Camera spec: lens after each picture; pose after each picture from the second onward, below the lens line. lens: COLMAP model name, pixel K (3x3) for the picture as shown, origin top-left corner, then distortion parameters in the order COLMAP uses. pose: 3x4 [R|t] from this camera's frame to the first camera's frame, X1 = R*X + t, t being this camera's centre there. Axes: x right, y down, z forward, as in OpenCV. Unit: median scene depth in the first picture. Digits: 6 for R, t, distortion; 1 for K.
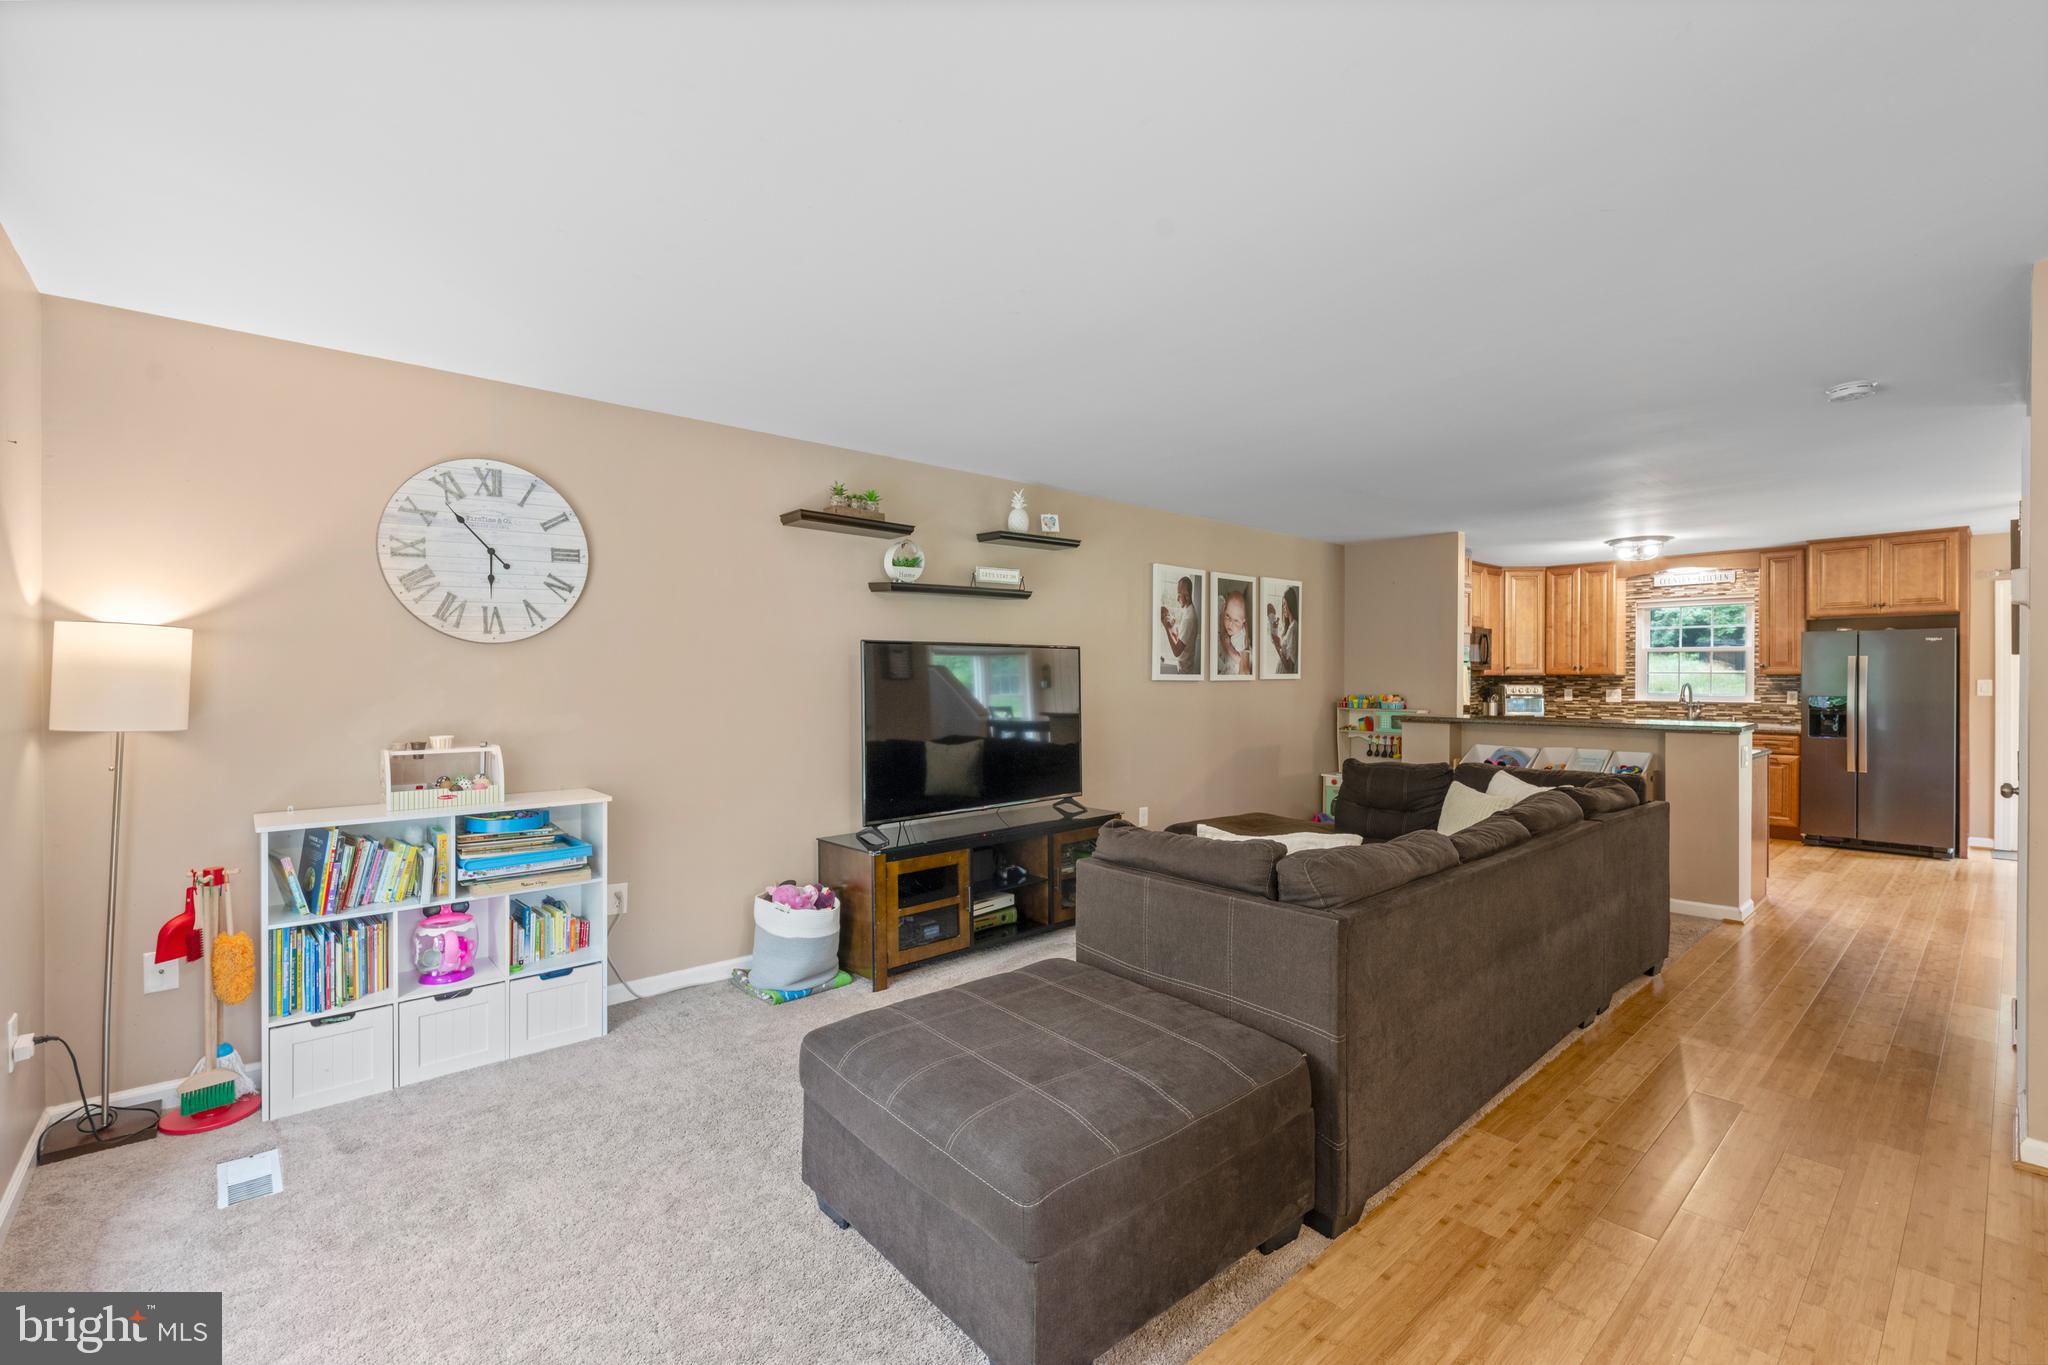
lens RADIAL K [[870.1, 0, 1022.0], [0, 870.1, 681.7], [0, 0, 1]] dist [-0.002097, -0.000174]
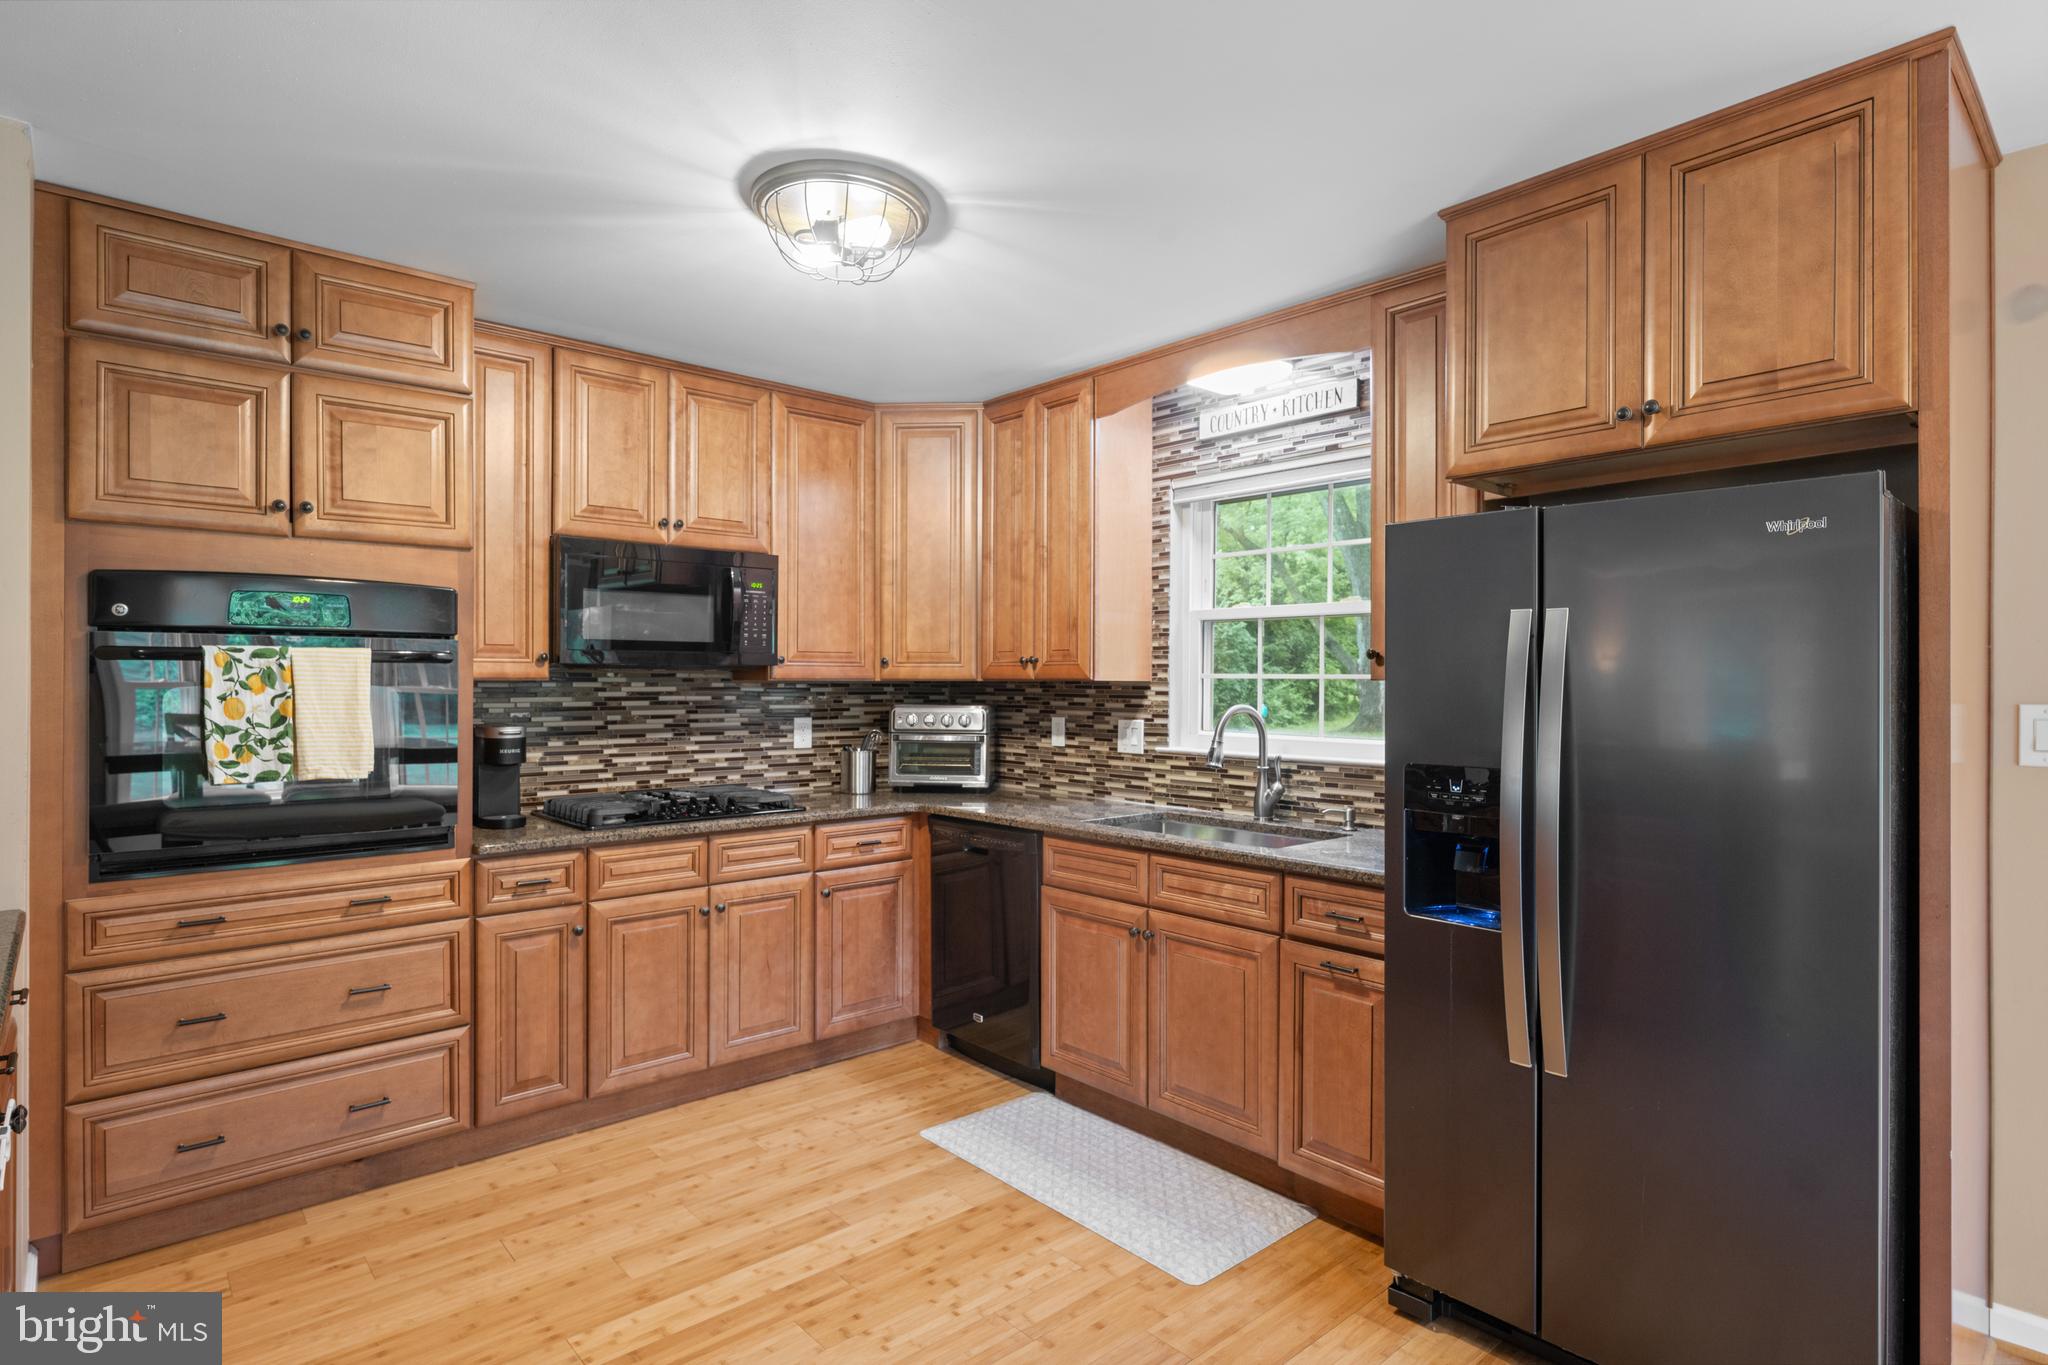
lens RADIAL K [[1056.6, 0, 1018.9], [0, 1056.6, 681.5], [0, 0, 1]] dist [-0.000304, 0.000881]
pose [[0.999954, 0.004497, 0.008518, 0.810457], [-0.004436, 0.999964, -0.007198, -0.005546], [-0.008550, 0.007160, 0.999938, 0.696429]]
